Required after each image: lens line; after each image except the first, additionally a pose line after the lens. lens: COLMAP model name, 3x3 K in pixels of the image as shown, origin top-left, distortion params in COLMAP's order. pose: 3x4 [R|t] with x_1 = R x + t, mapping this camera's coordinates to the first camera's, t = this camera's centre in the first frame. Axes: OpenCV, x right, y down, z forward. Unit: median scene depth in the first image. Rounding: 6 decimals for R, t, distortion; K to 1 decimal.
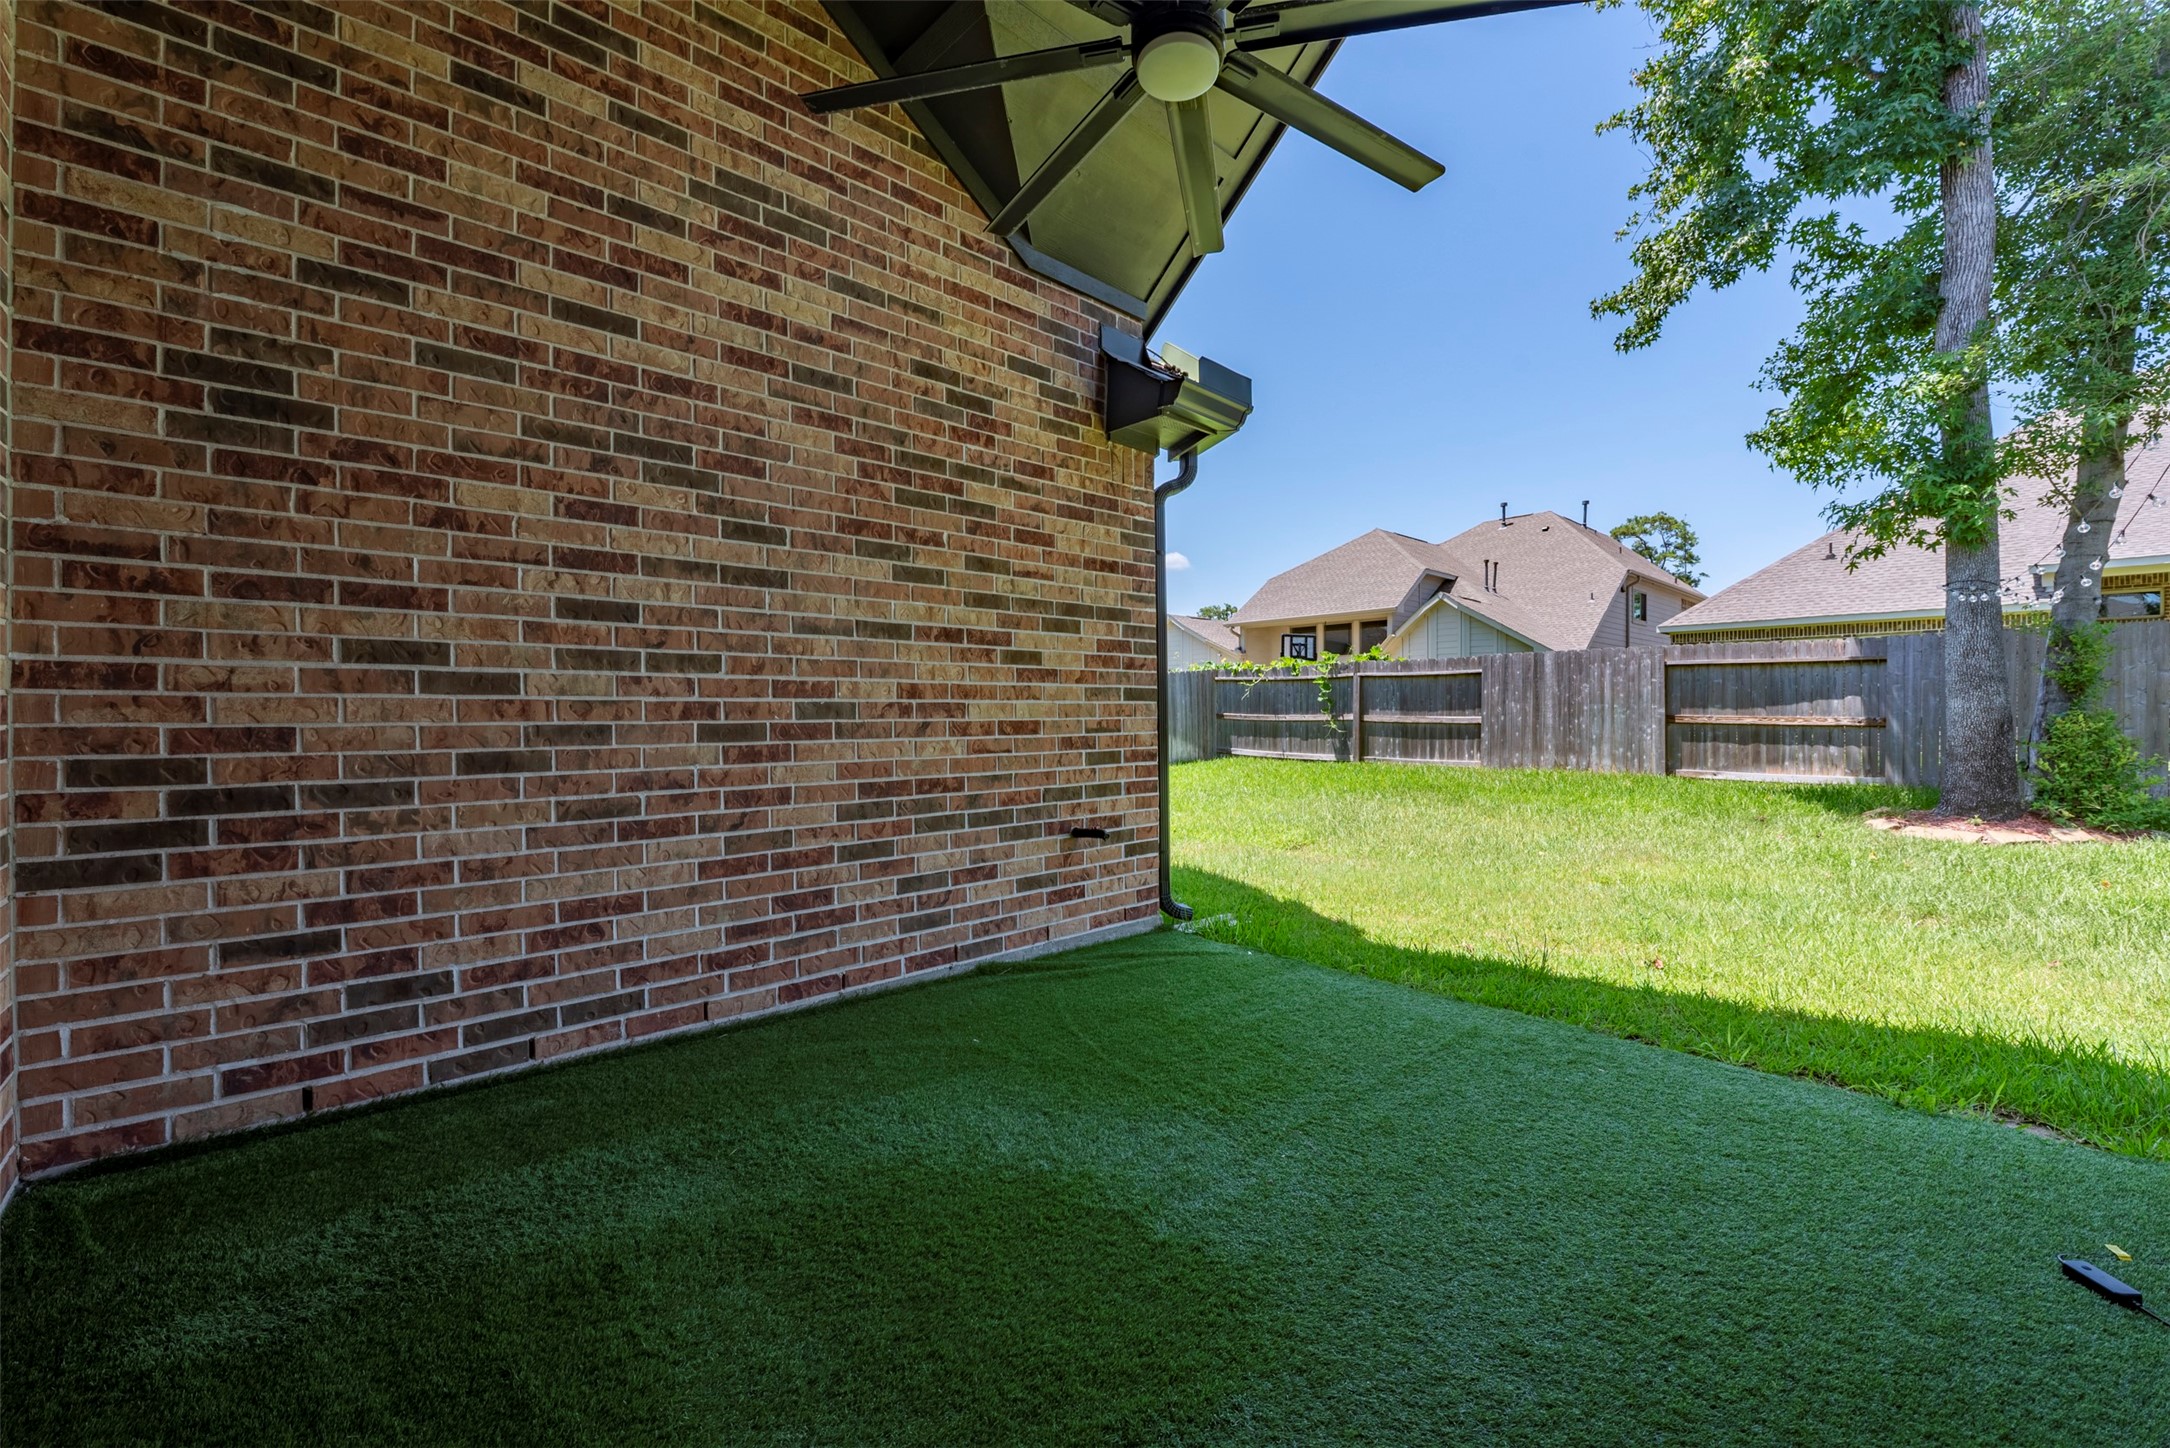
lens RADIAL K [[865.4, 0, 1091.4], [0, 865.4, 714.0], [0, 0, 1]] dist [-0.016576, 0.000176]
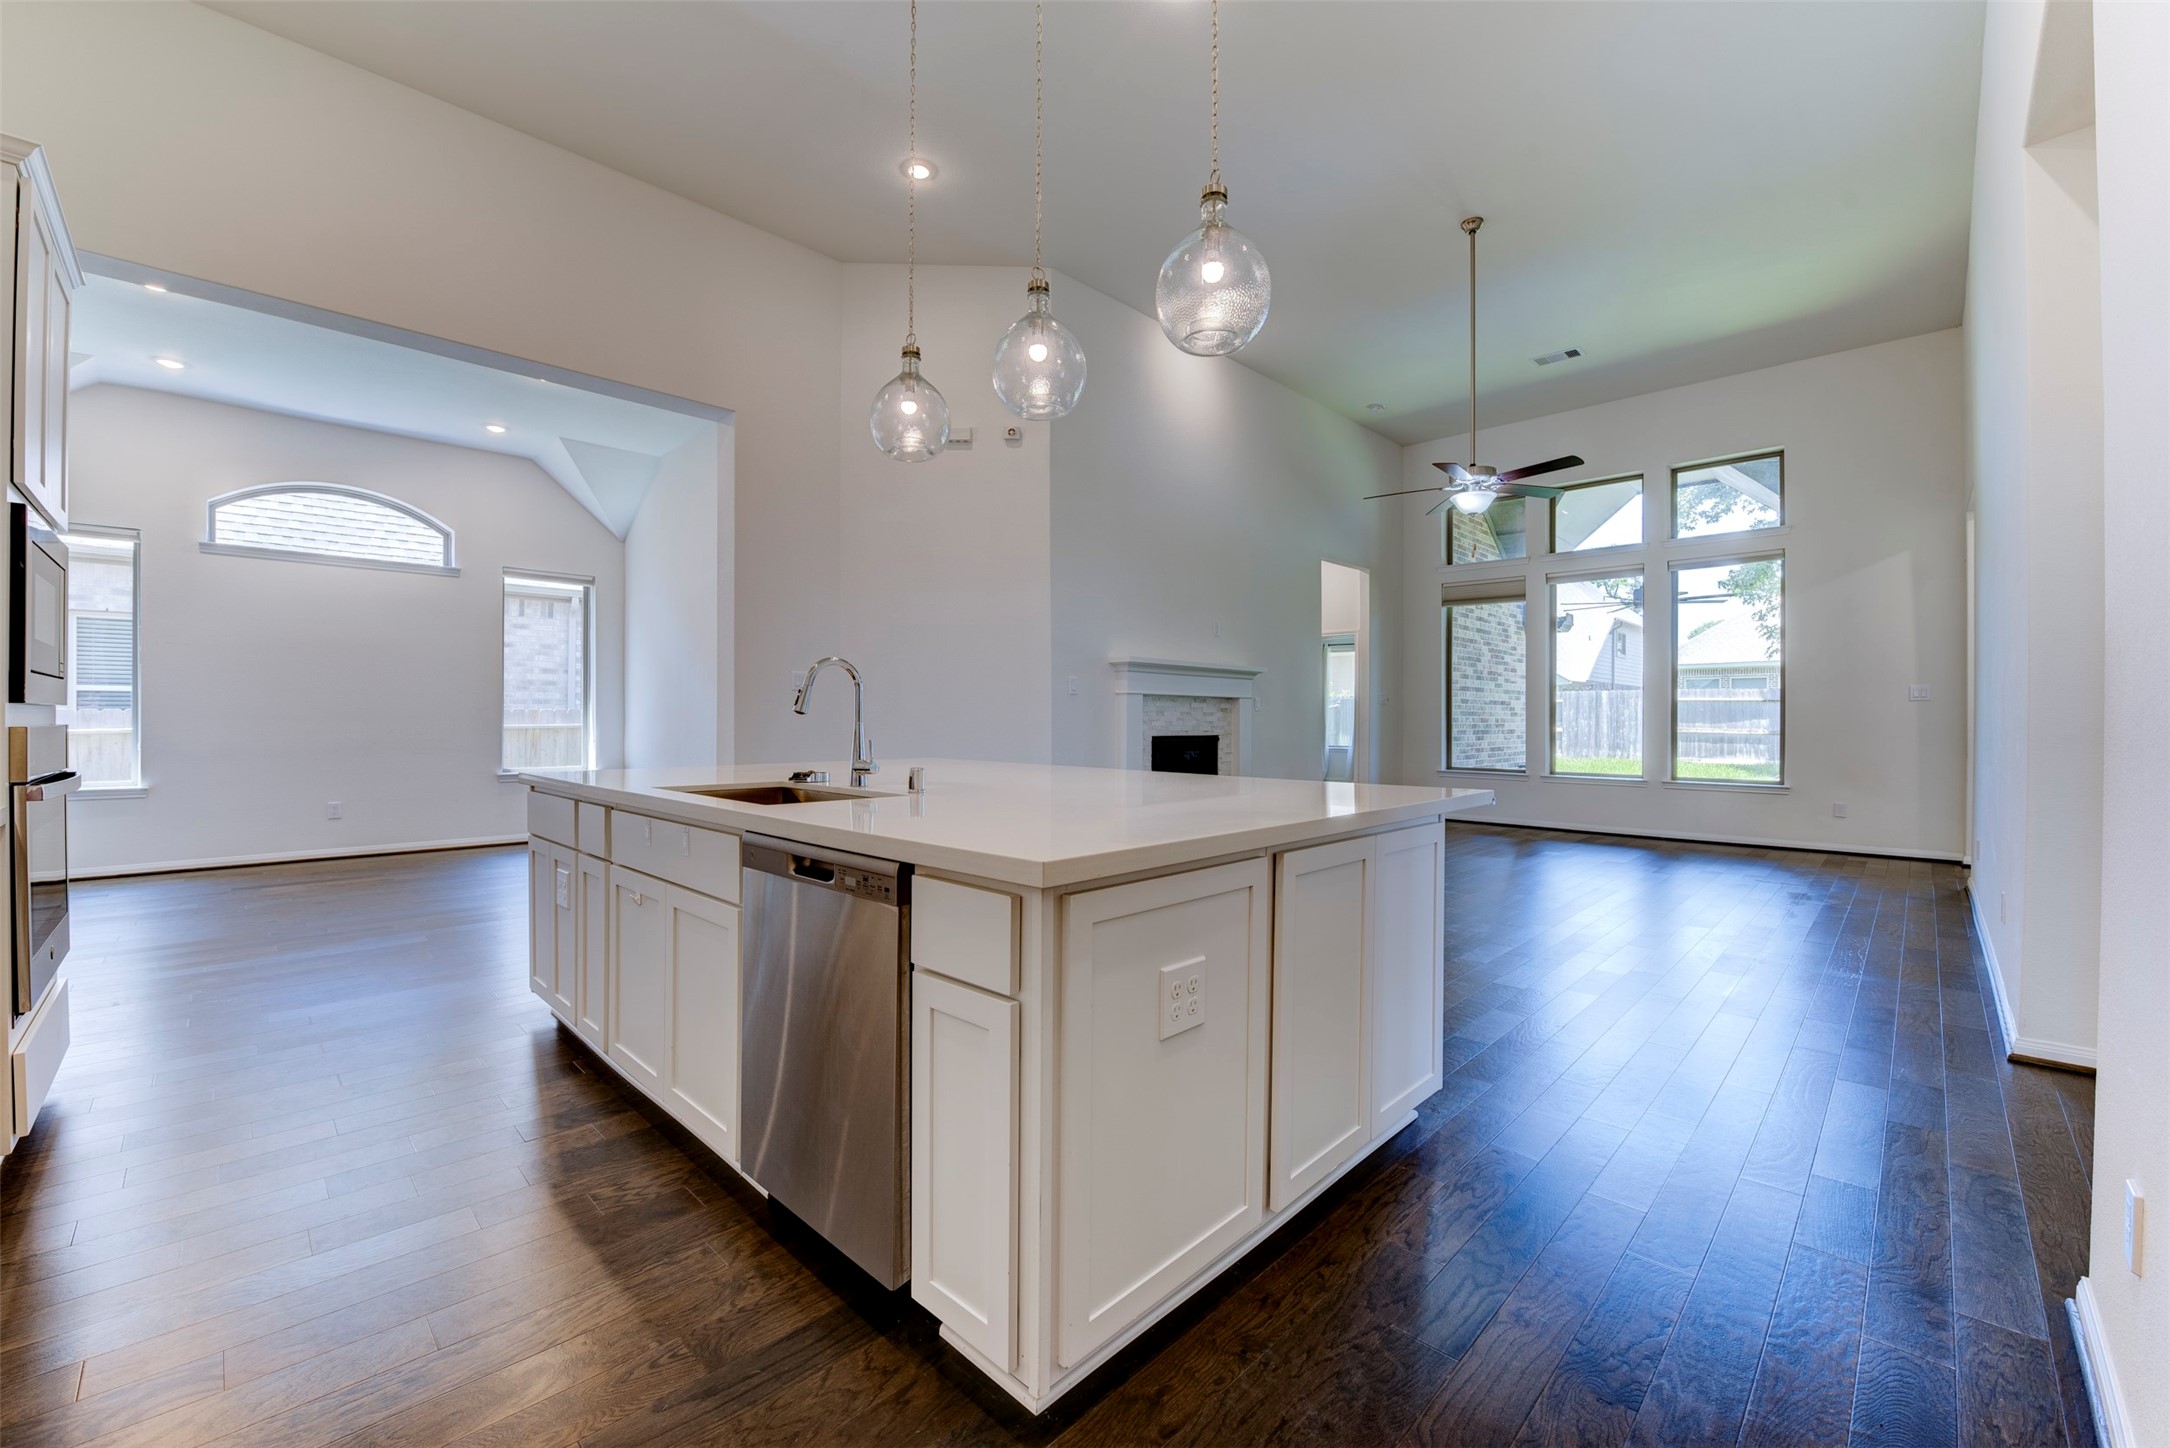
lens RADIAL K [[865.4, 0, 1082.1], [0, 865.4, 719.3], [0, 0, 1]] dist [-0.016576, 0.000176]
pose [[0.998897, 0.009387, 0.046005, -3.518795], [-0.009385, 0.999956, -0.000244, -0.021979], [-0.046005, -0.000188, 0.998941, -3.887655]]
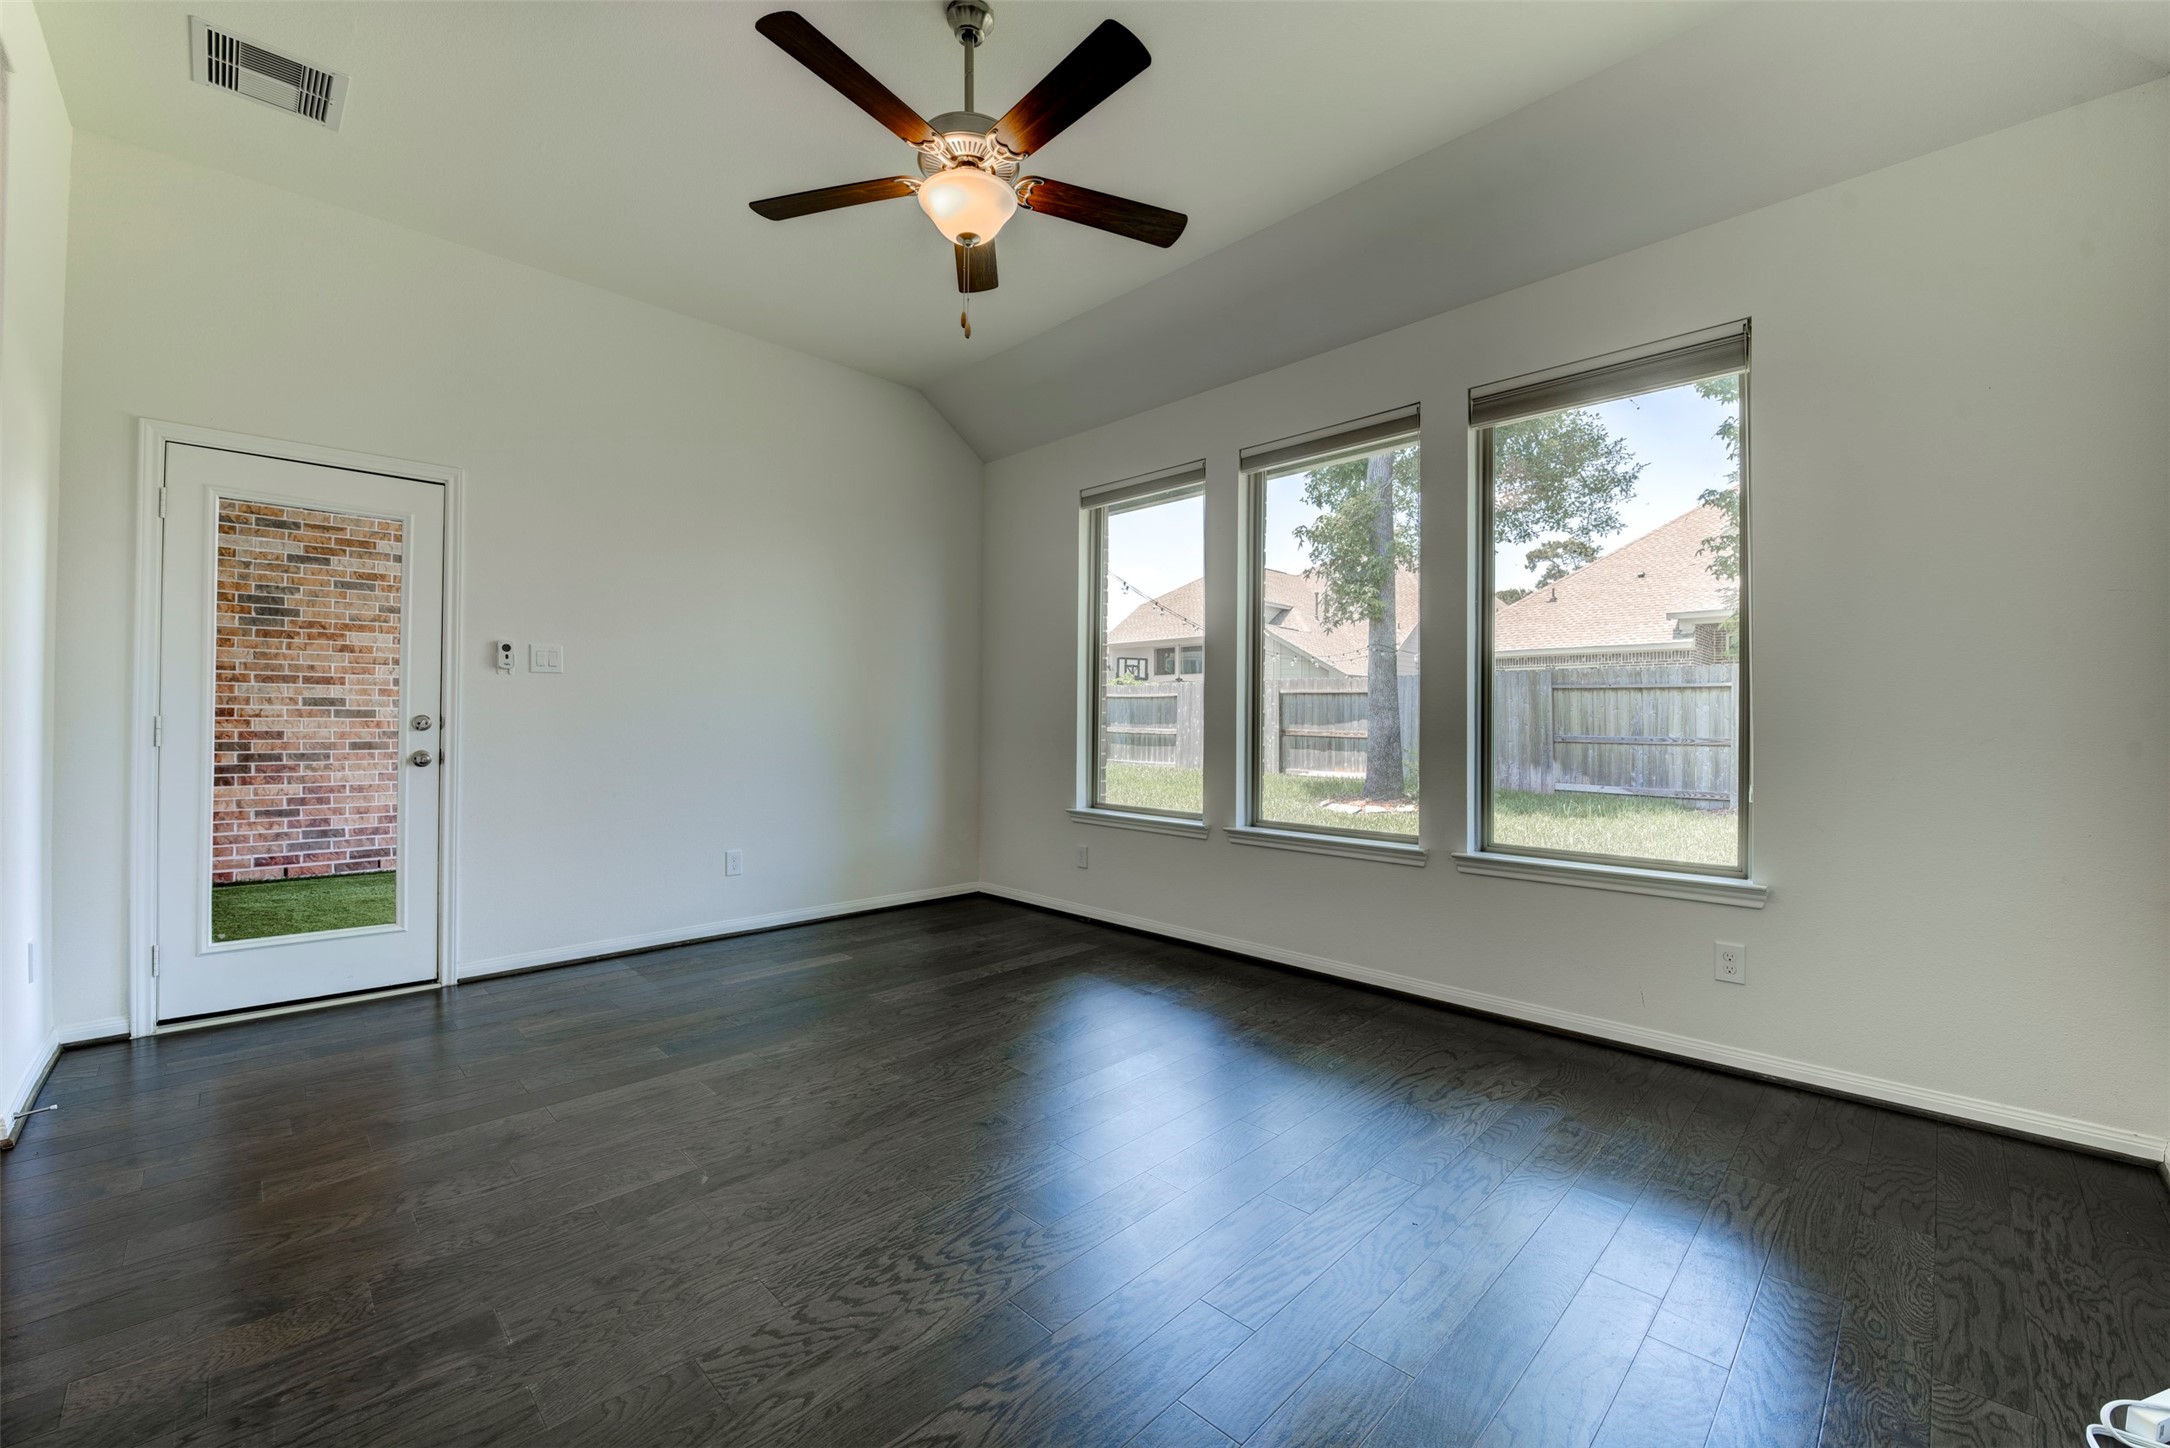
lens RADIAL K [[865.4, 0, 1093.7], [0, 865.4, 714.8], [0, 0, 1]] dist [-0.016576, 0.000176]
pose [[0.999381, 0.009087, 0.033982, 1.380470], [-0.008795, 0.999923, -0.008727, -0.030881], [-0.034059, 0.008423, 0.999384, -1.606332]]
